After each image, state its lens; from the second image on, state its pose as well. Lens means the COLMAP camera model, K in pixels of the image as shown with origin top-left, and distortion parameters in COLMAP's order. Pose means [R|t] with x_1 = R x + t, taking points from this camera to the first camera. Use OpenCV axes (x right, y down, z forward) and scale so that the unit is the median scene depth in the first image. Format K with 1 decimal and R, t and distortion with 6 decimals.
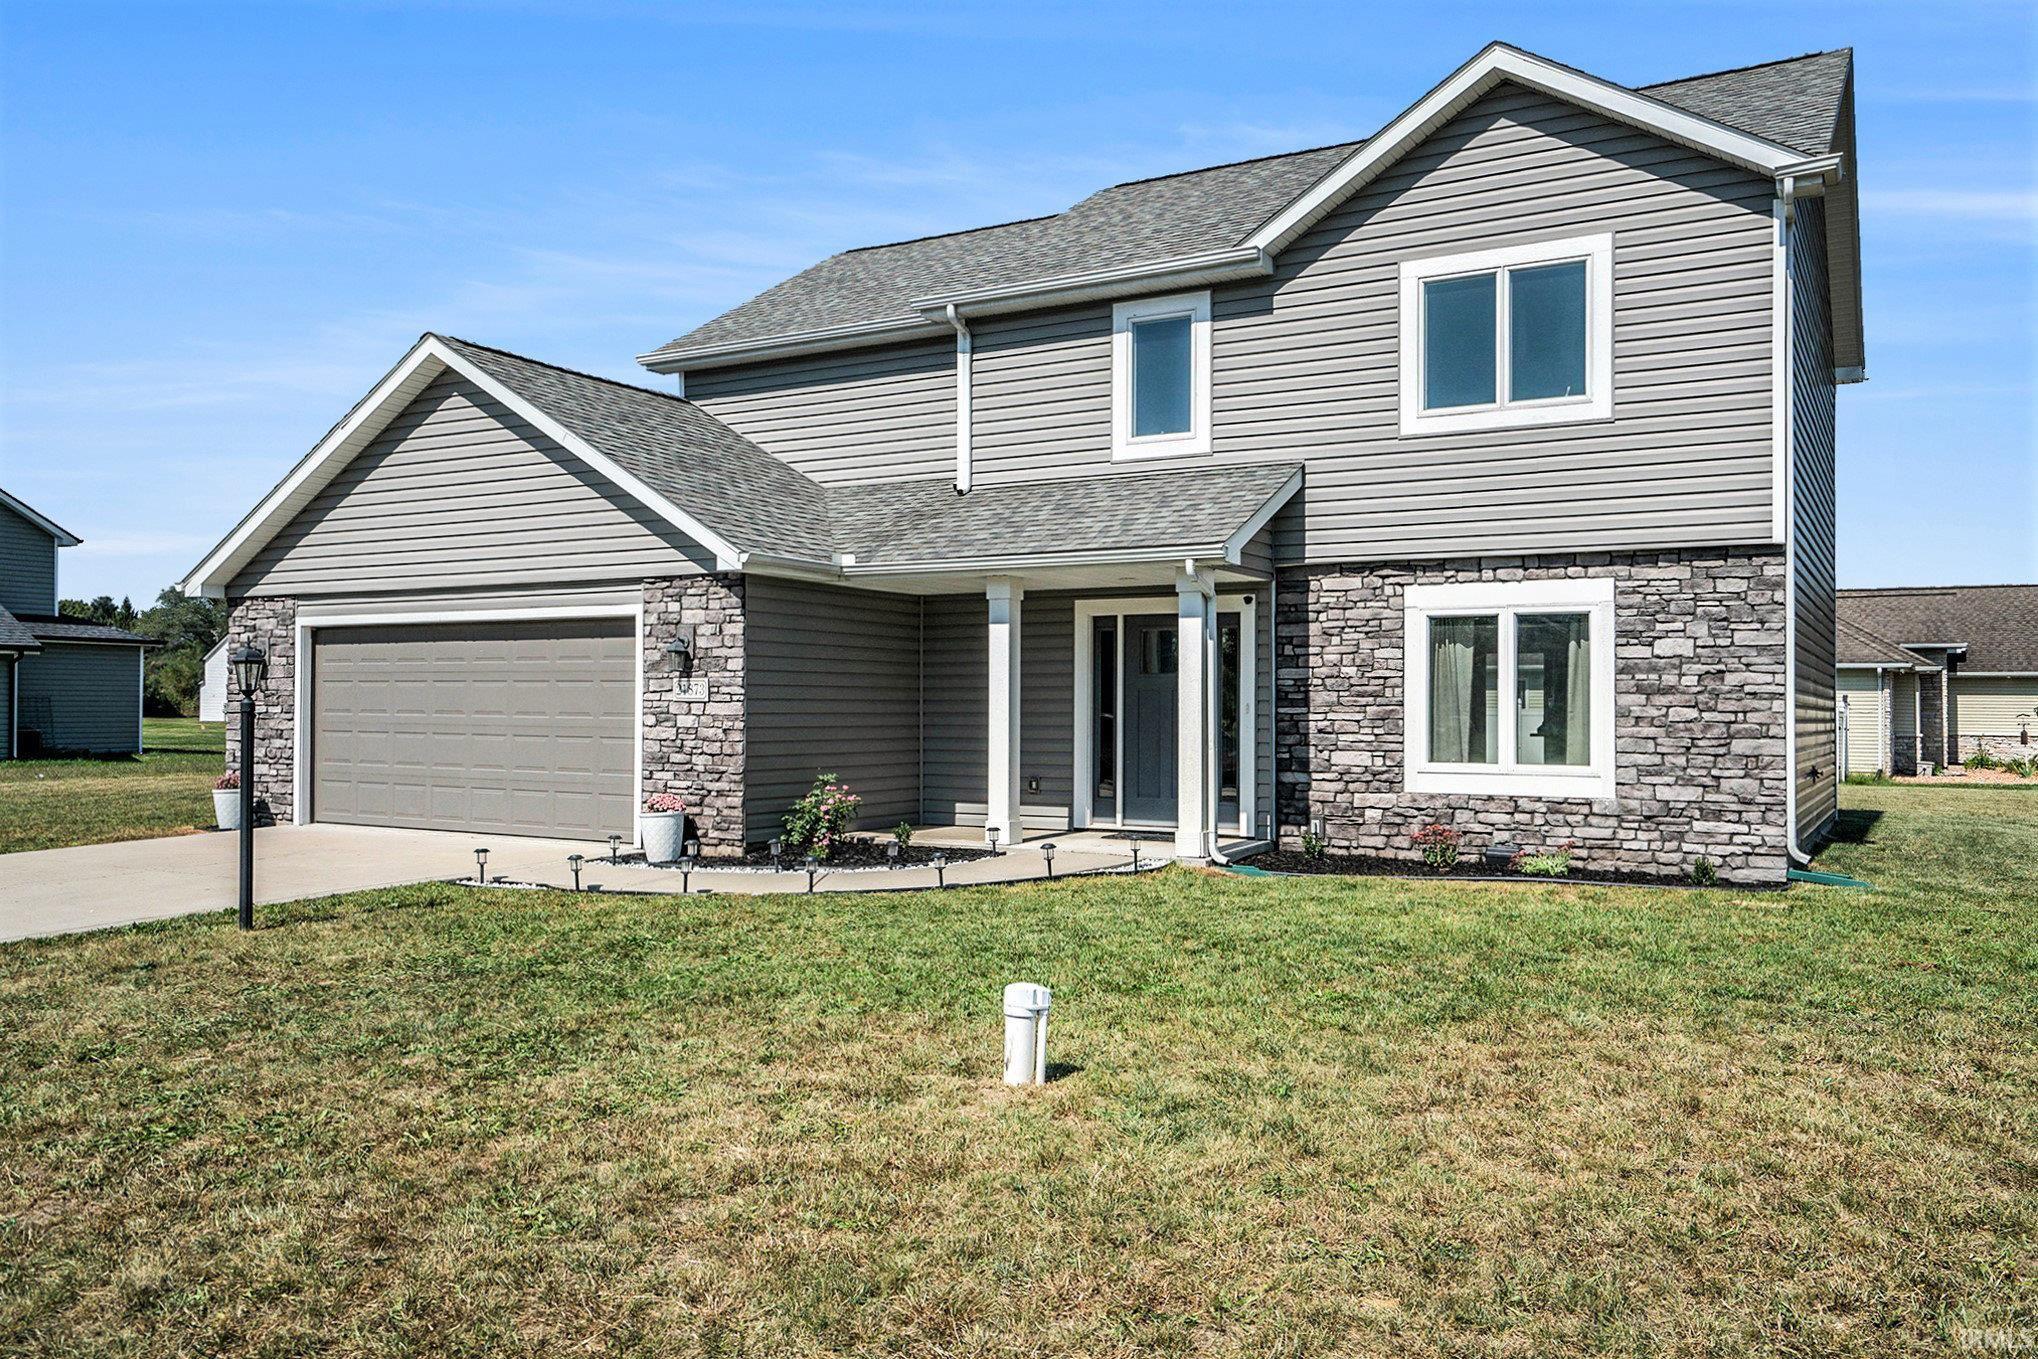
lens RADIAL K [[1525.9, 0, 1016.8], [0, 1525.9, 690.0], [0, 0, 1]] dist [-0.000786, -0.007005]
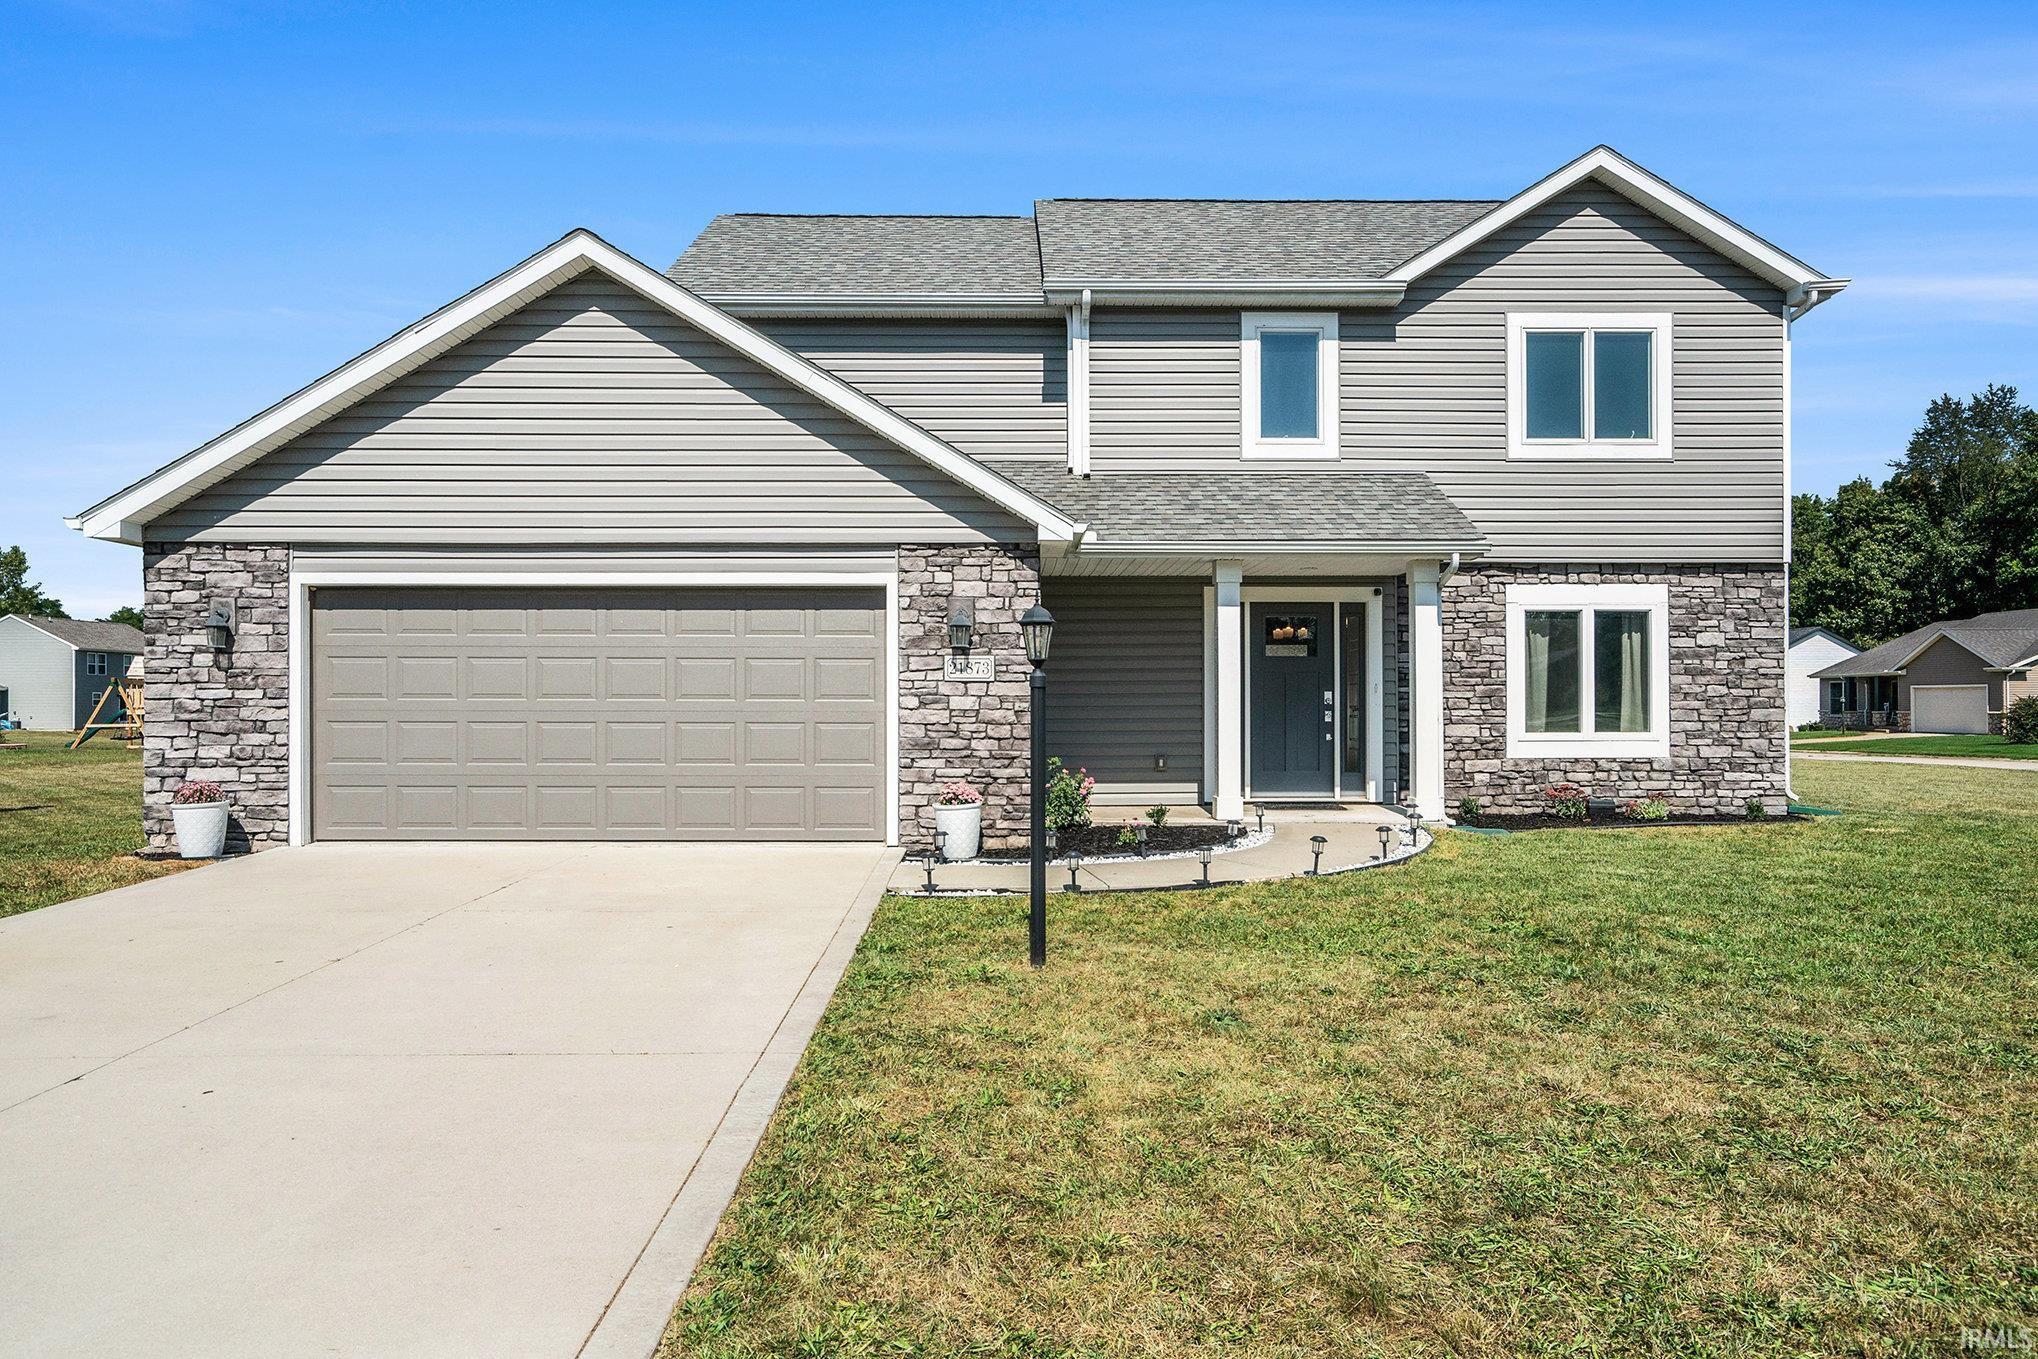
lens RADIAL K [[1342.5, 0, 1018.4], [0, 1342.5, 675.6], [0, 0, 1]] dist [-0.010230, 0.001873]
pose [[0.860273, 0.002745, 0.509826, -0.602660], [-0.000785, 0.999991, -0.004060, 0.007297], [-0.509833, 0.003093, 0.860268, 0.293286]]
